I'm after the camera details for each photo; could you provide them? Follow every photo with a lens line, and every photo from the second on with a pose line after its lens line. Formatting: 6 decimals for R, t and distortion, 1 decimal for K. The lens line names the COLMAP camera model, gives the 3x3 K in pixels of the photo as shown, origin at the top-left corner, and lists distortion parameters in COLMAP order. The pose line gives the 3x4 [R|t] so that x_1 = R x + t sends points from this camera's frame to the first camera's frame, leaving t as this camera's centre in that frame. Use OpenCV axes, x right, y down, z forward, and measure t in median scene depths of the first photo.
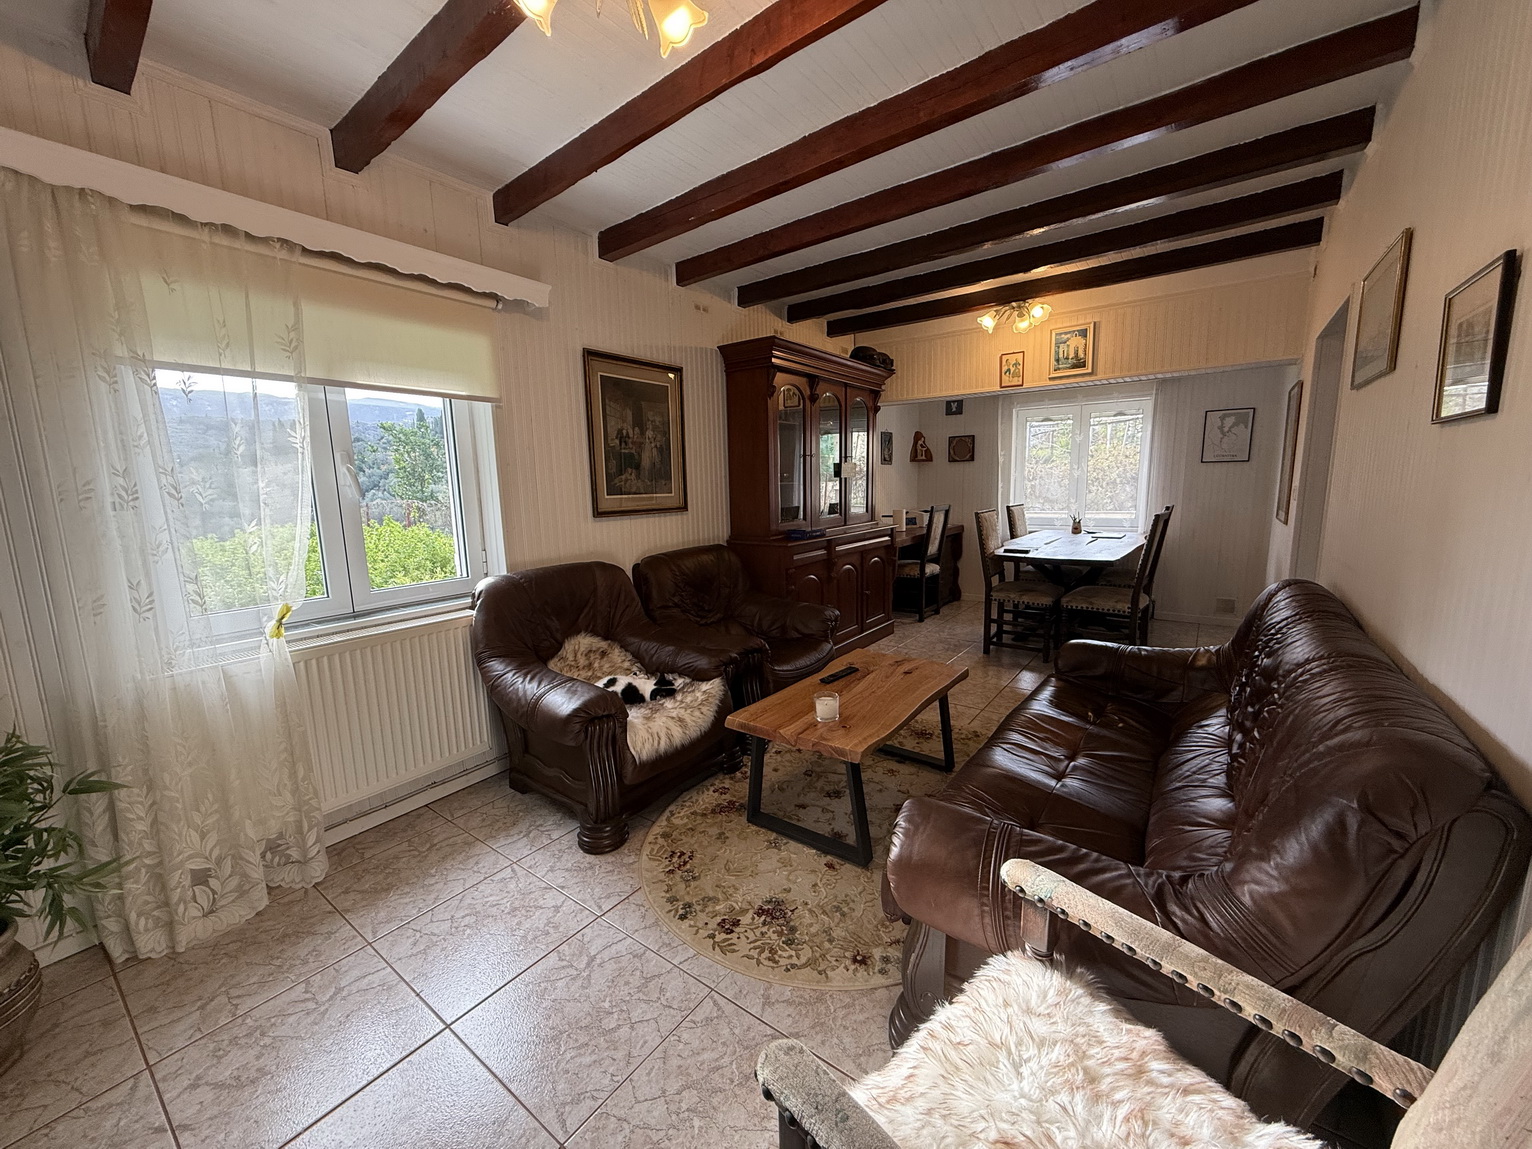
lens RADIAL K [[609.4, 0, 764.1], [0, 609.4, 576.8], [0, 0, 1]] dist [-0.000020, -0.000080]
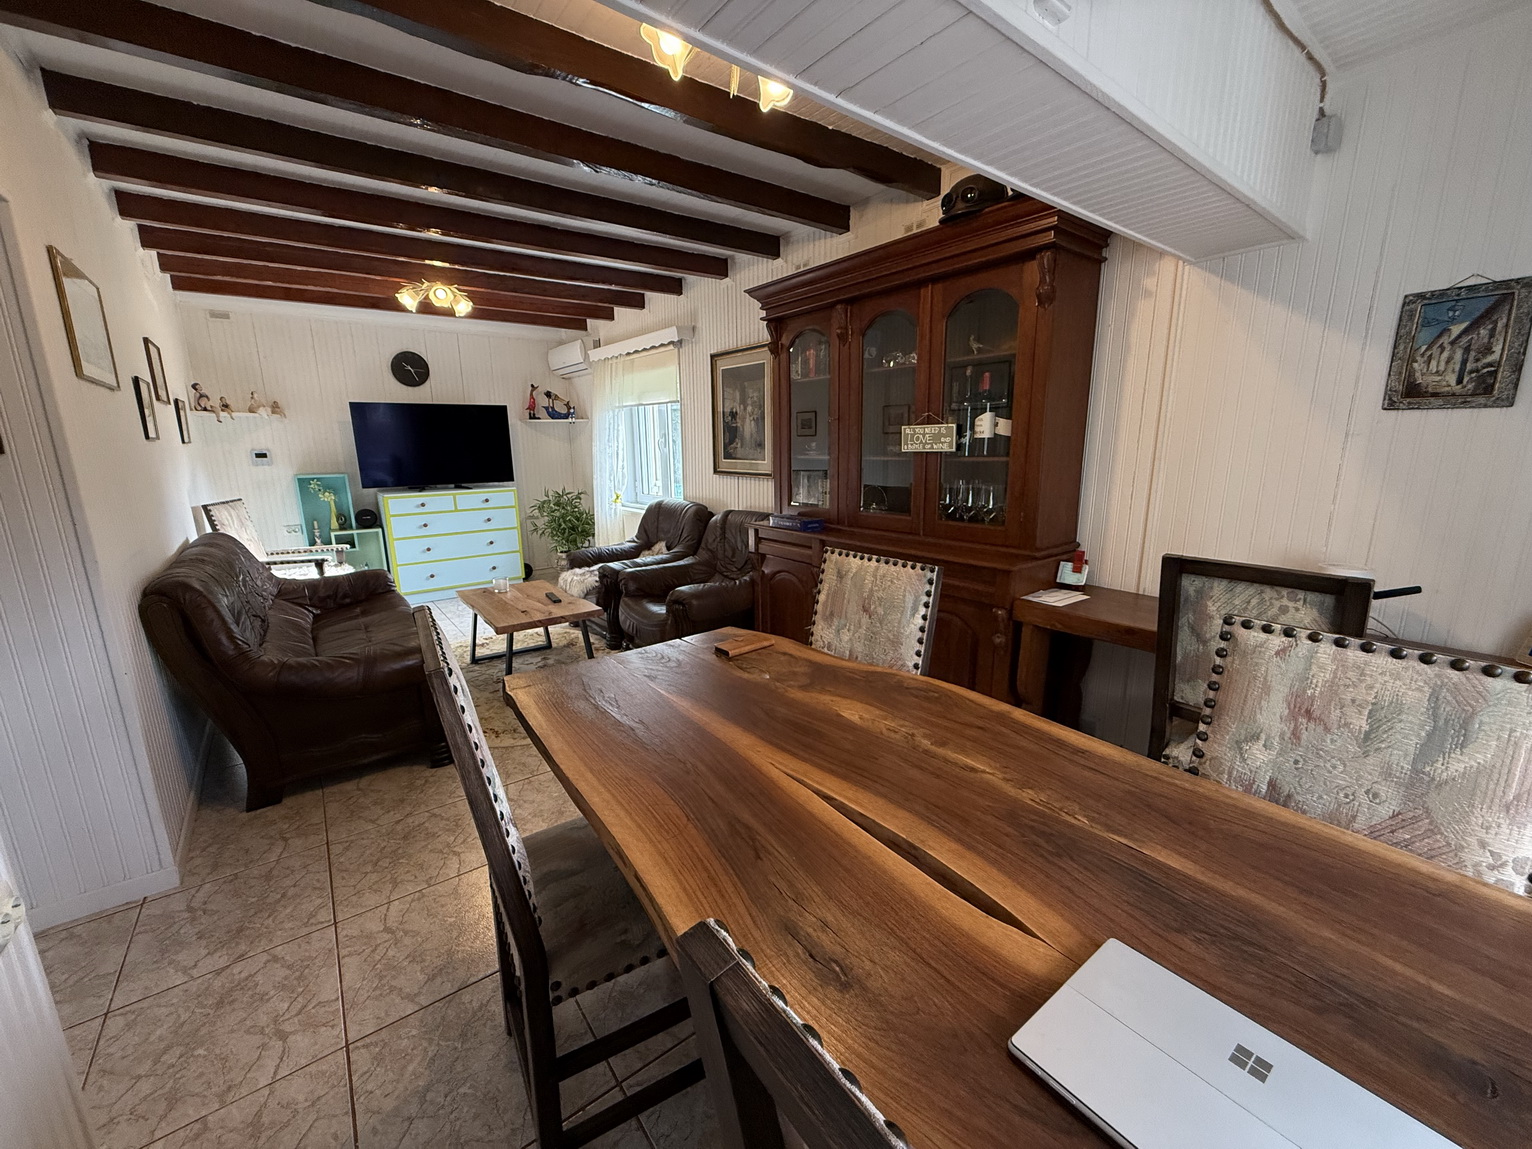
lens RADIAL K [[609.4, 0, 764.1], [0, 609.4, 576.8], [0, 0, 1]] dist [-0.000020, -0.000080]
pose [[-0.292010, 0.225236, -0.929515, 1.028031], [-0.132143, 0.953052, 0.272453, -0.263401], [0.947242, 0.202388, -0.248537, 1.463172]]
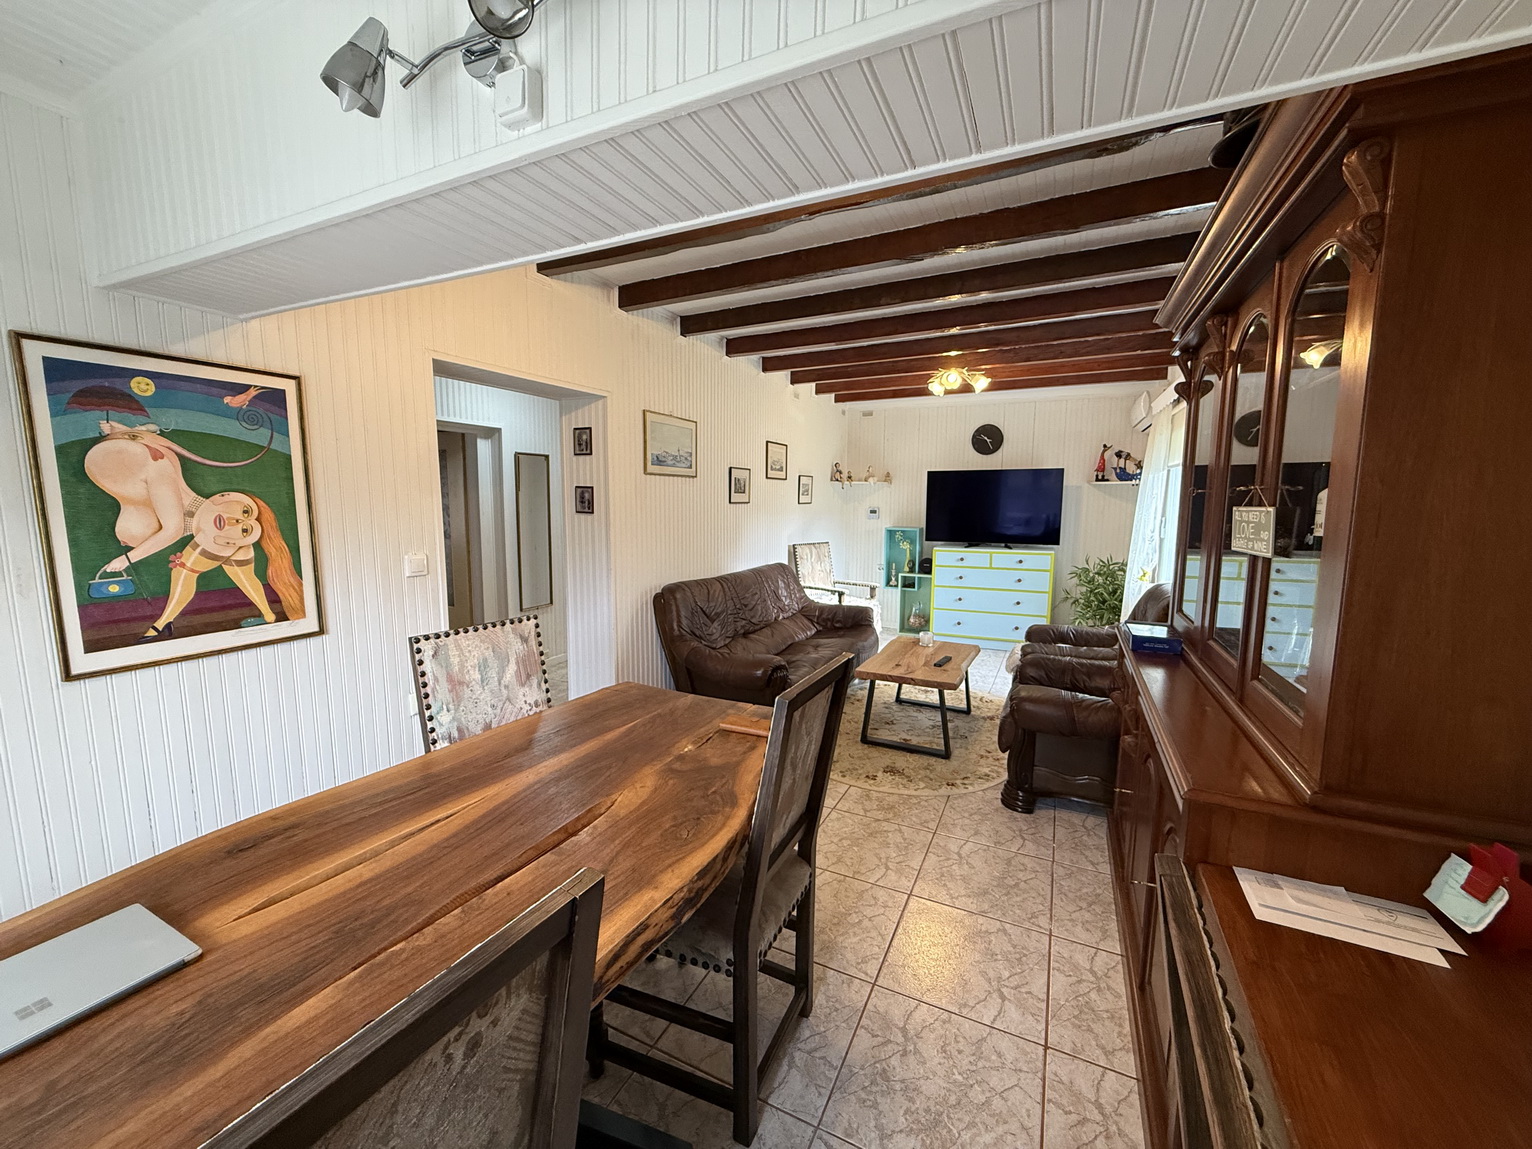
lens RADIAL K [[609.4, 0, 764.1], [0, 609.4, 576.8], [0, 0, 1]] dist [-0.000020, -0.000080]
pose [[-0.986829, 0.033163, -0.158333, 0.609481], [-0.012503, 0.960197, 0.279045, -0.333887], [0.161285, 0.277349, -0.947135, 1.802658]]
